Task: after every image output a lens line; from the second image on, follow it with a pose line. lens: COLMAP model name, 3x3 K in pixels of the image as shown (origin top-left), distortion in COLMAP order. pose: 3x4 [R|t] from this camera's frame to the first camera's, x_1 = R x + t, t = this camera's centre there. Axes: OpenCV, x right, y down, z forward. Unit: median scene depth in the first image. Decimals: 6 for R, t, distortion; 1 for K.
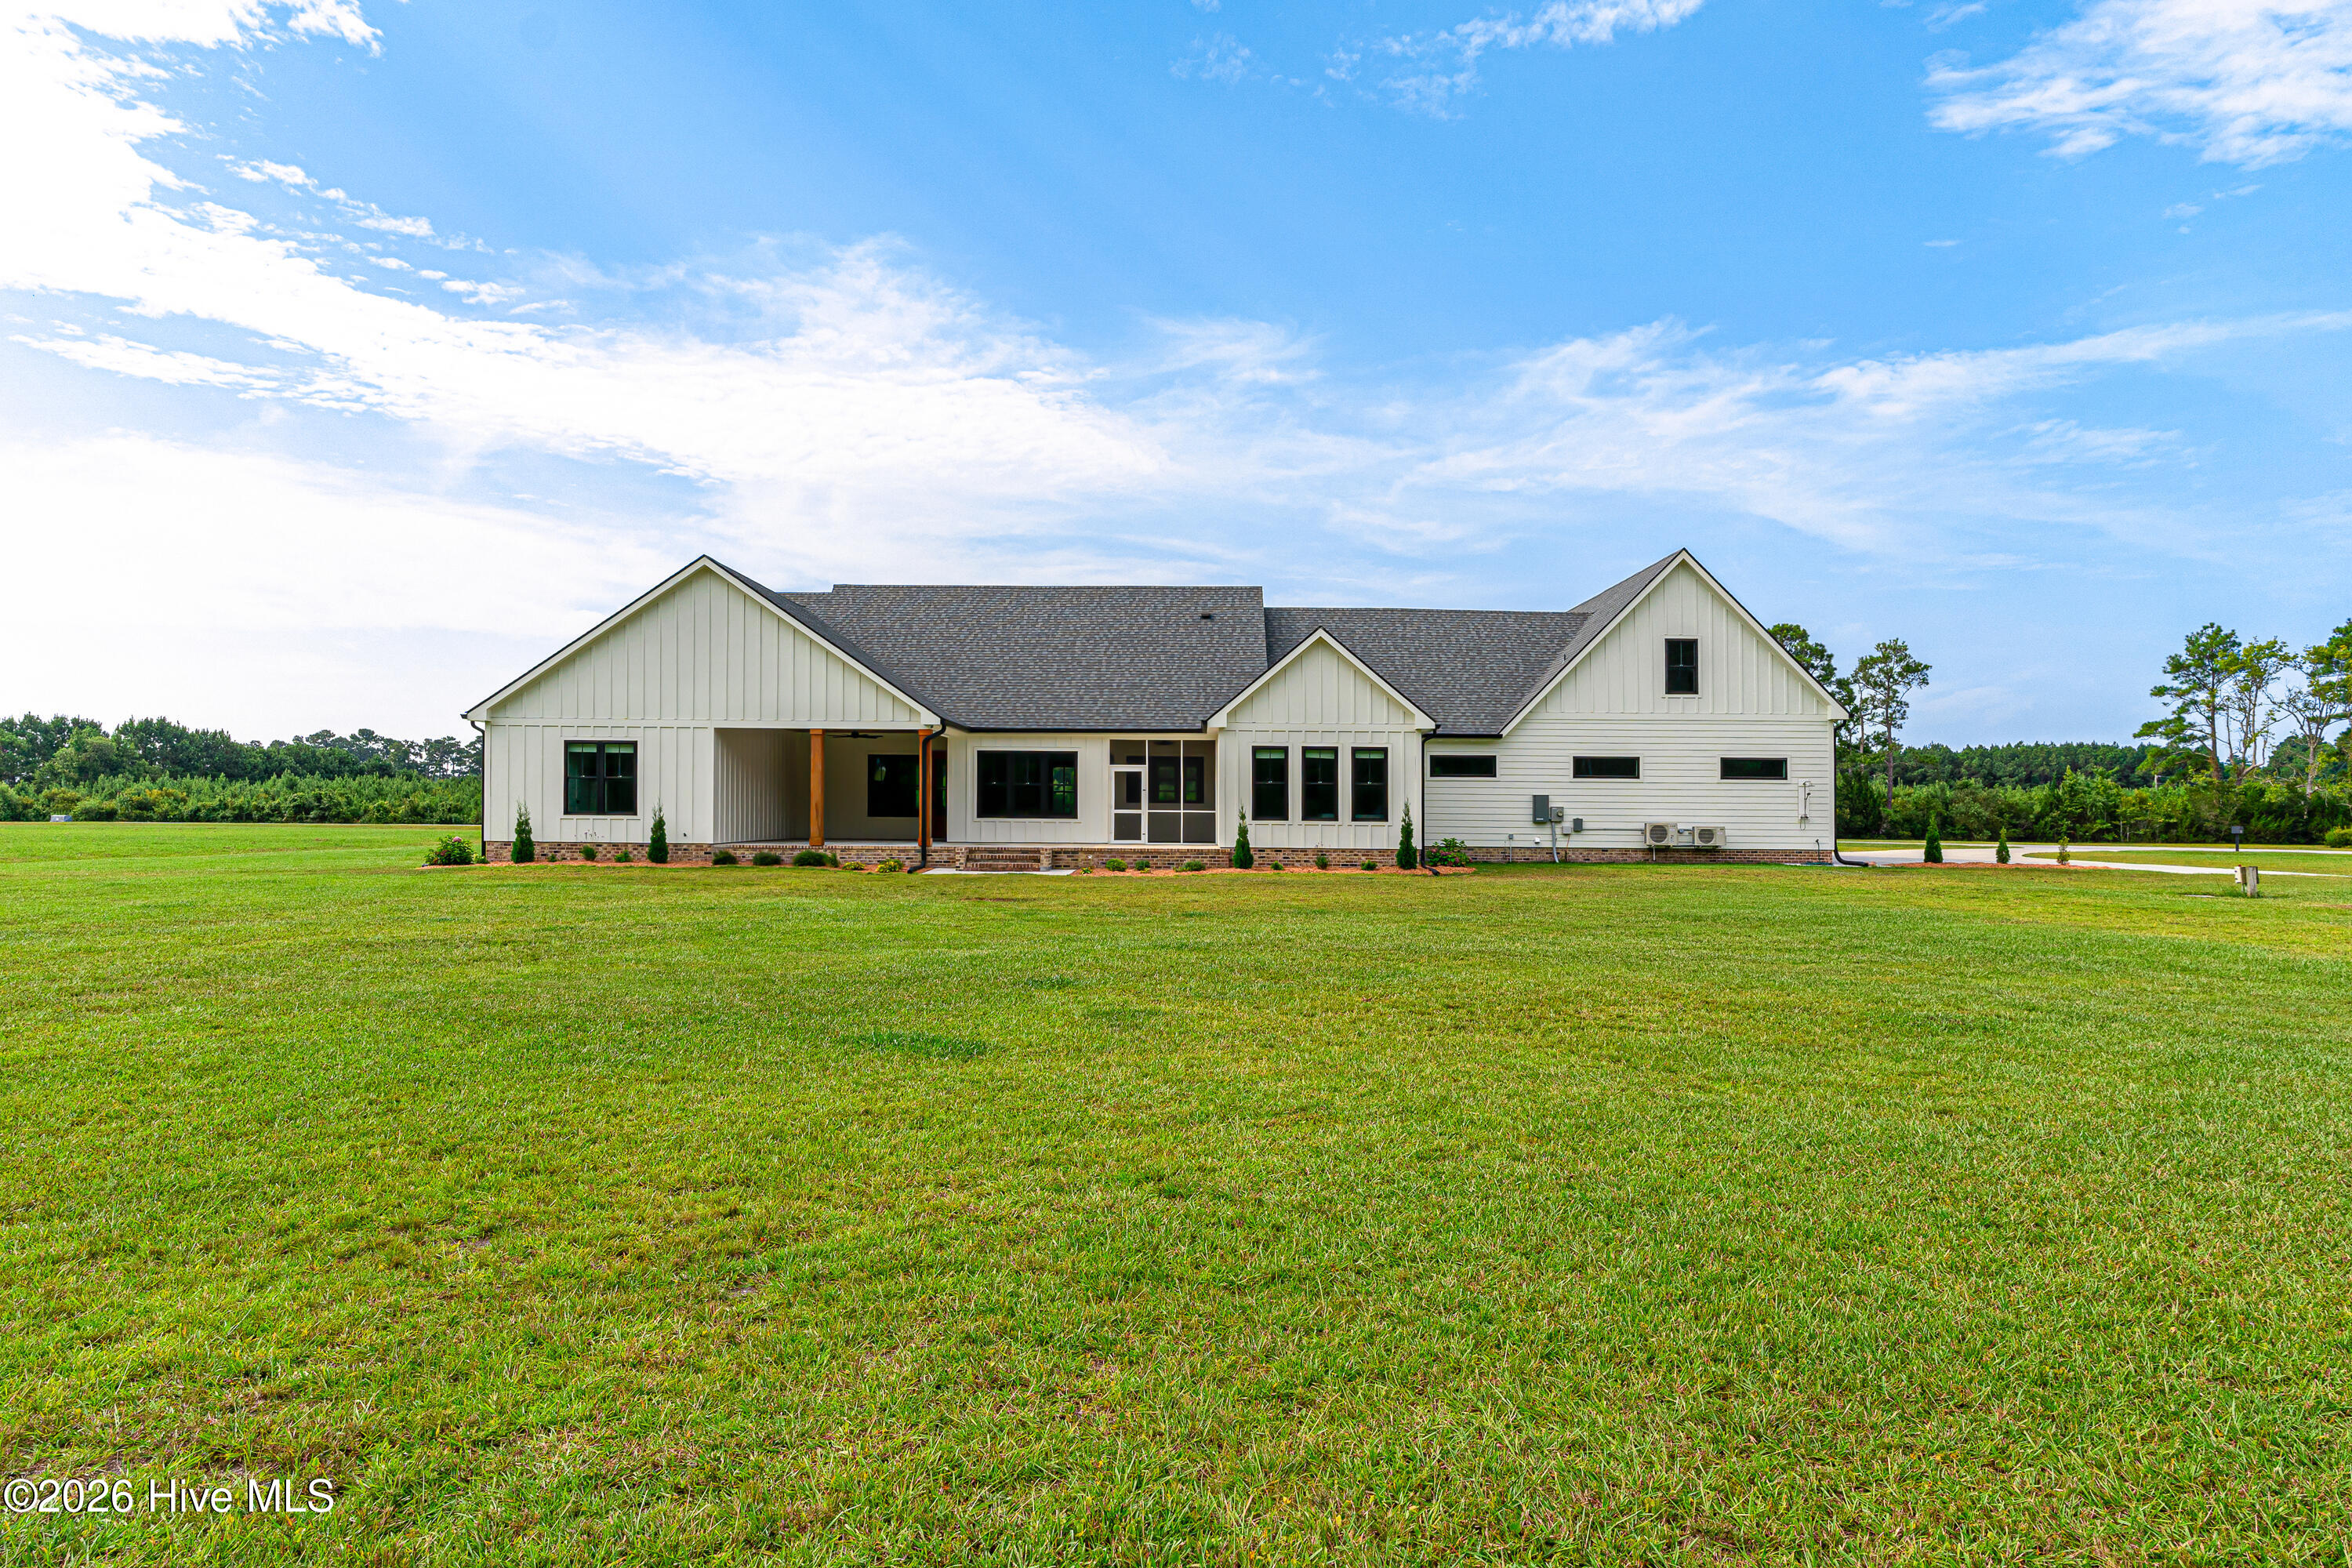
lens RADIAL K [[1372.6, 0, 1173.6], [0, 1372.6, 780.9], [0, 0, 1]] dist [-0.045074, 0.000028]
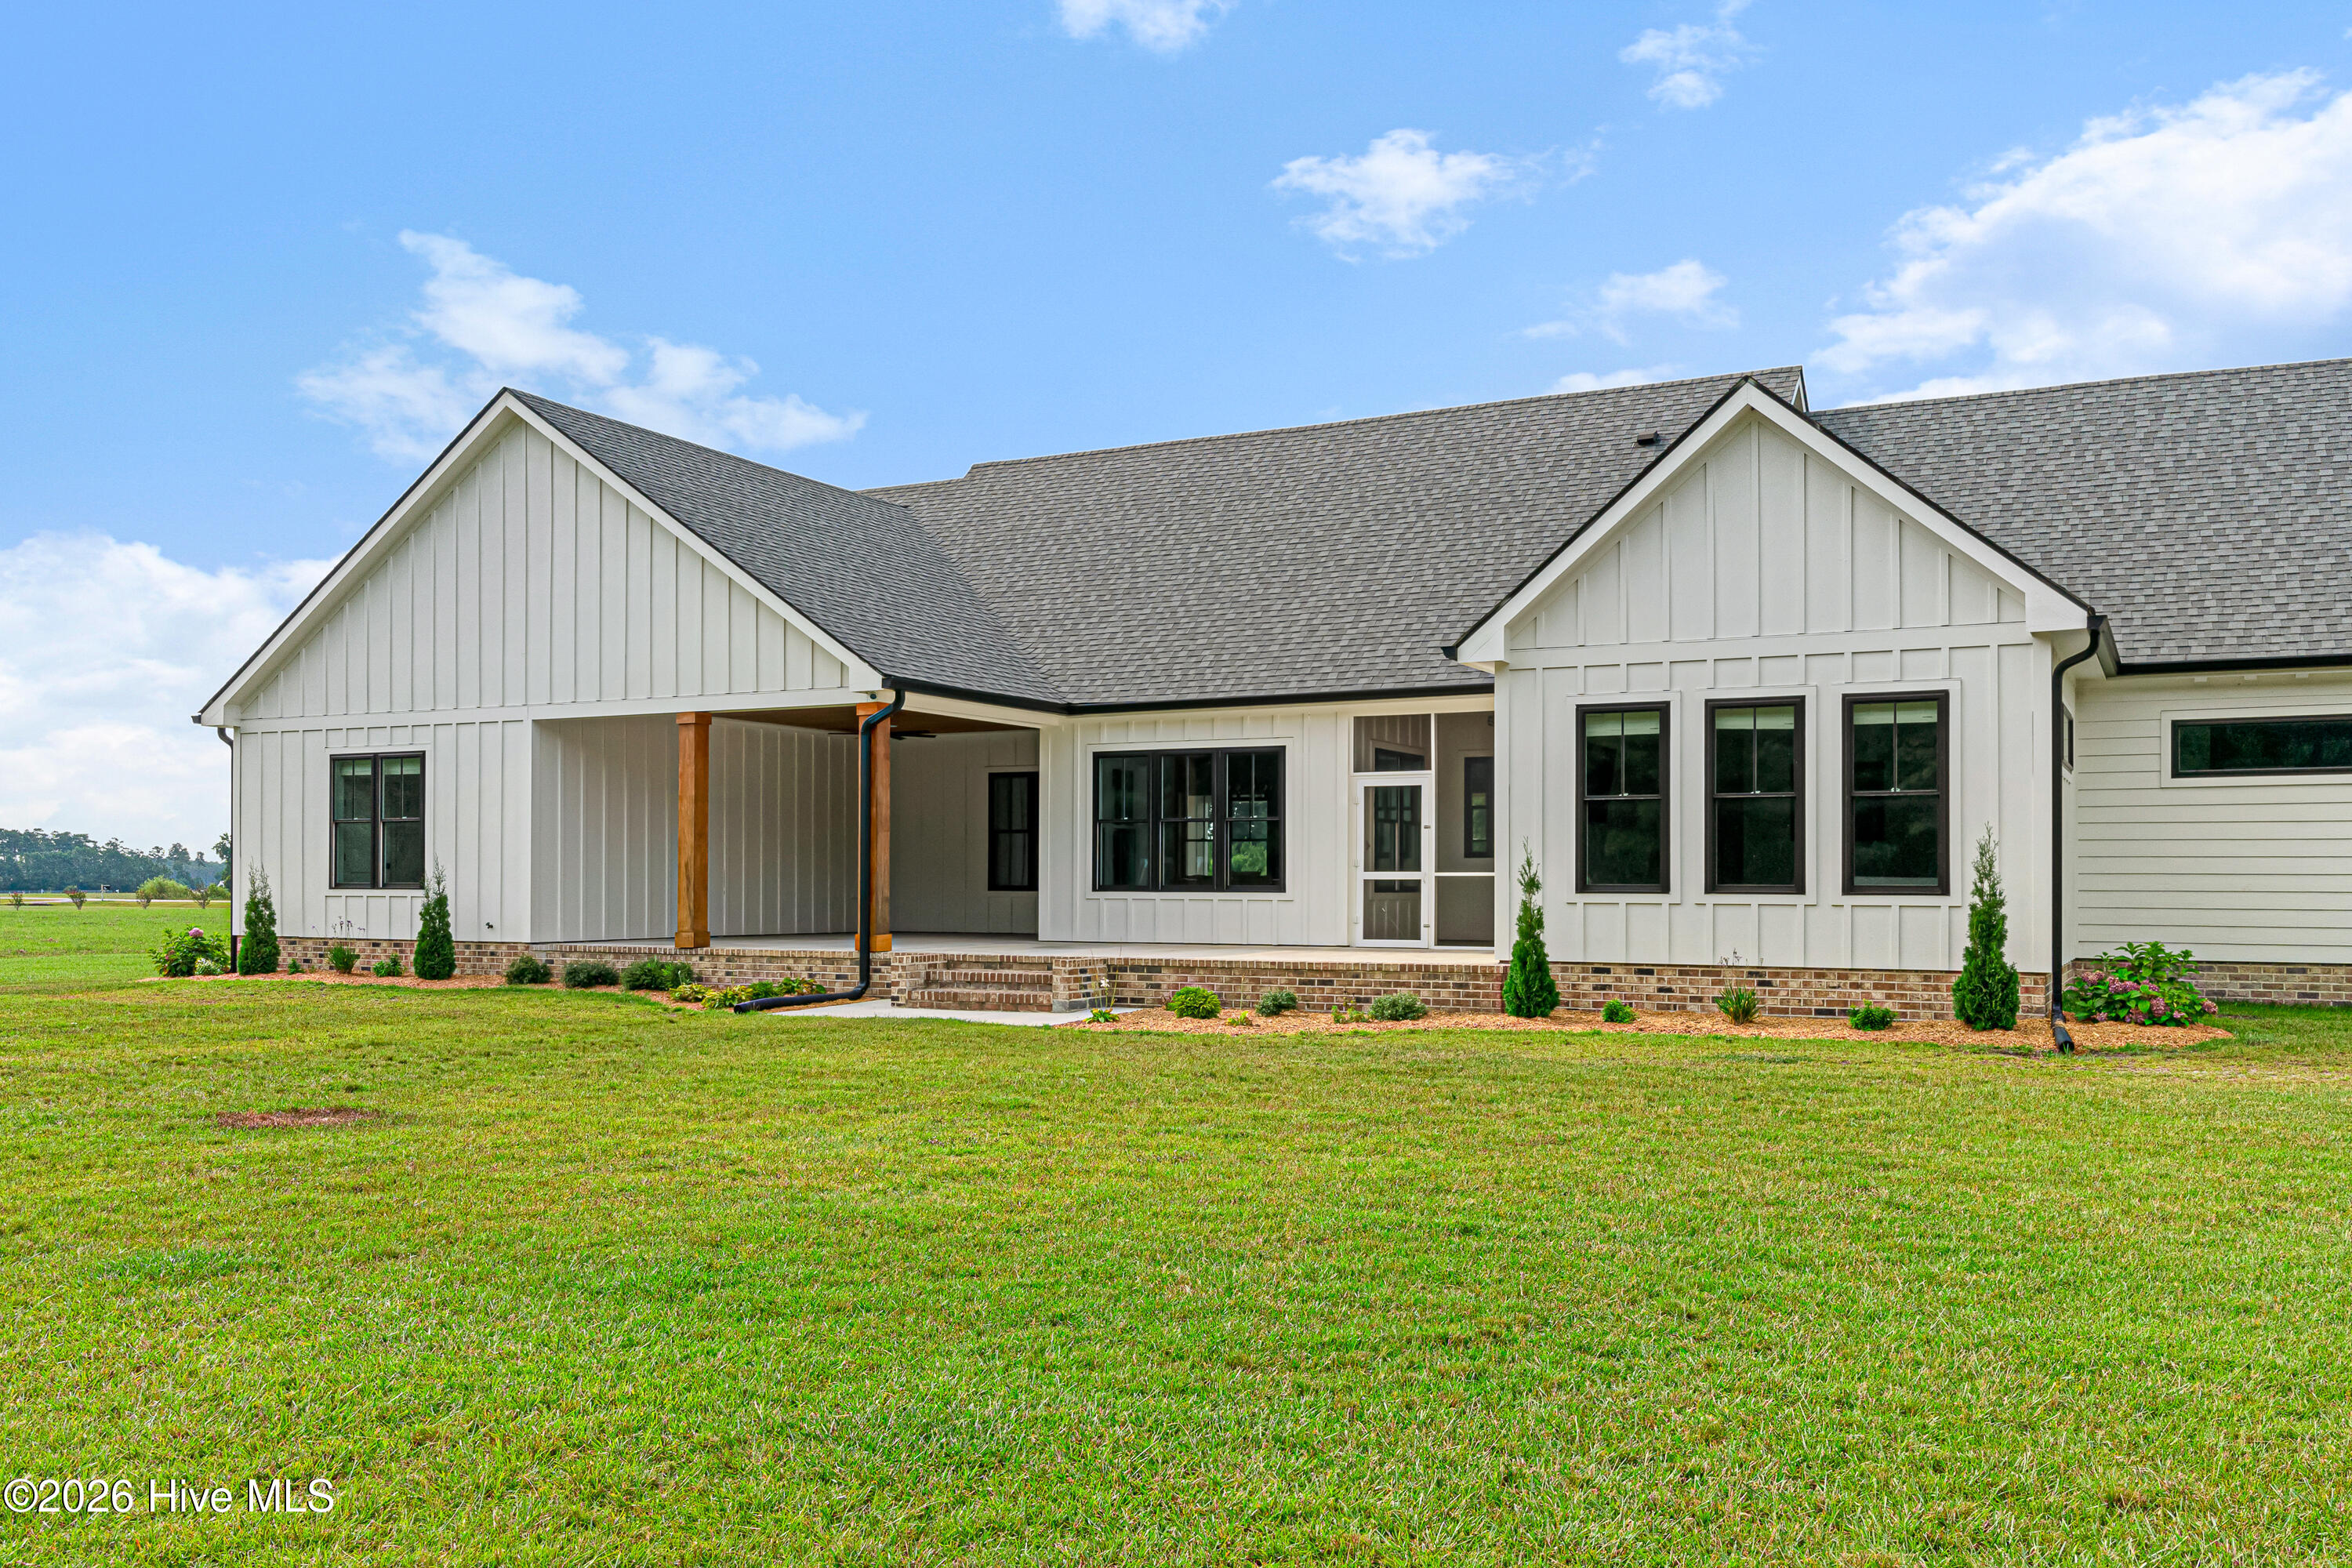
lens RADIAL K [[1947.4, 0, 1099.6], [0, 1947.4, 830.3], [0, 0, 1]] dist [-0.017894, -0.008510]
pose [[0.882596, -0.019681, -0.469720, 0.199104], [0.015208, 0.999796, -0.013314, 0.015894], [0.469886, 0.004608, 0.882715, 0.441320]]
